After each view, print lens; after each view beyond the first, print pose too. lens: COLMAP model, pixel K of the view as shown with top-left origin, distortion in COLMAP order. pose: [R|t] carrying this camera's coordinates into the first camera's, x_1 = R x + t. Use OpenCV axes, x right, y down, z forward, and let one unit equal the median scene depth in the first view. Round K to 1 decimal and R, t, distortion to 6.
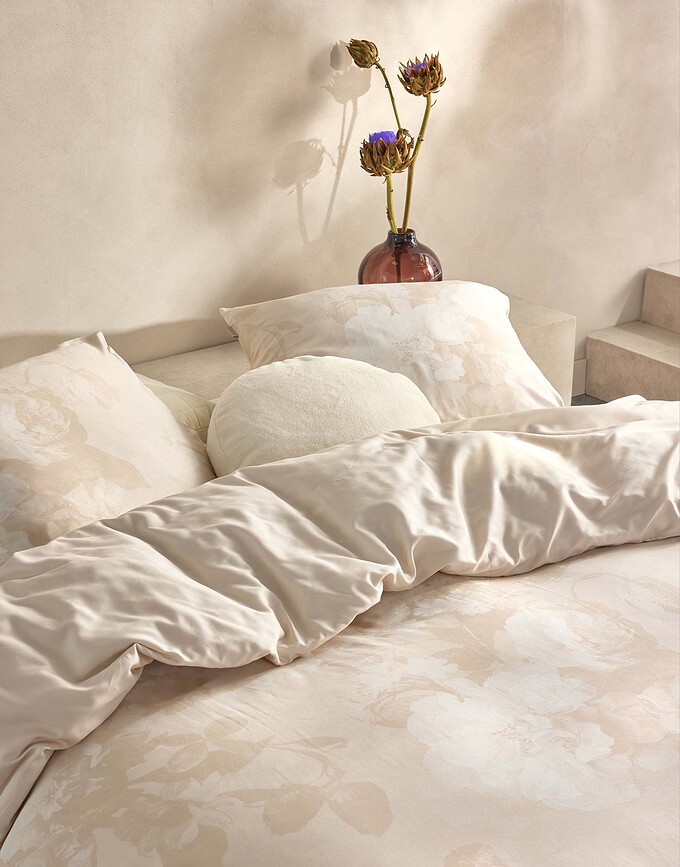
lens RADIAL K [[1356.9, 0, 340.0], [0, 1356.9, 433.5], [0, 0, 1]] dist [-0.003660, -0.100400]
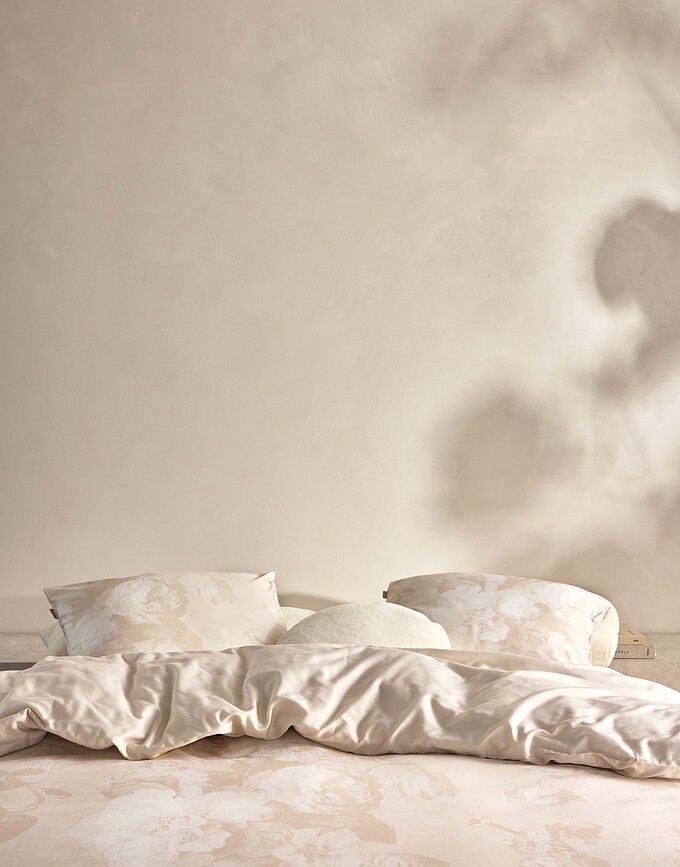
lens RADIAL K [[927.5, 0, 340.0], [0, 927.5, 433.5], [0, 0, 1]] dist [0.000356, -0.004597]
pose [[0.859266, 0.043425, -0.509682, 0.548395], [-0.218330, 0.932207, -0.288655, 0.084696], [0.462595, 0.359310, 0.810495, 0.226314]]
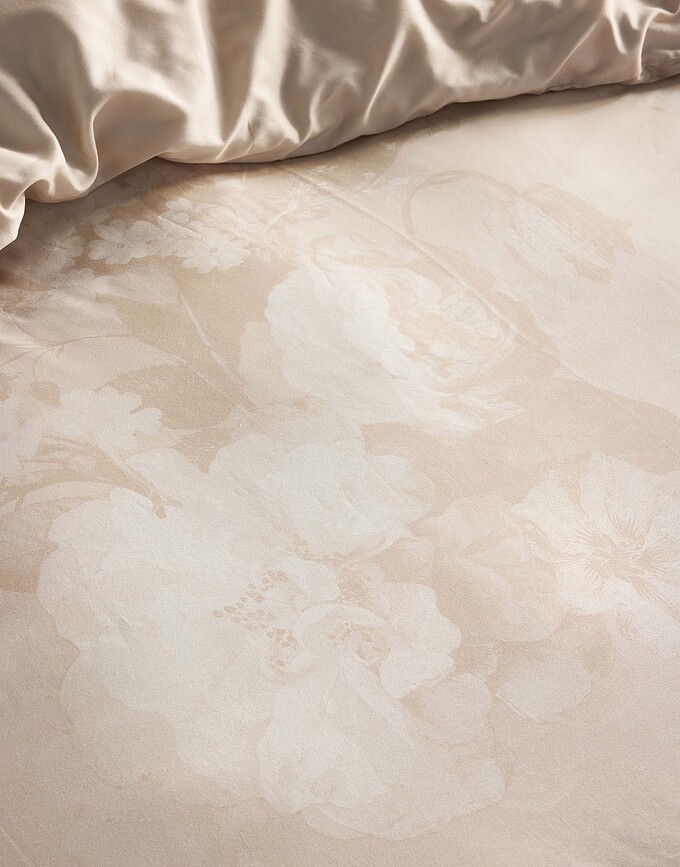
lens RADIAL K [[1638.2, 0, 340.0], [0, 1638.2, 433.5], [0, 0, 1]] dist [-0.021156, 0.057321]
pose [[0.988785, 0.020269, 0.147967, 0.057033], [-0.083325, 0.897085, 0.433931, -0.076391], [-0.123943, -0.441394, 0.888712, 0.418265]]
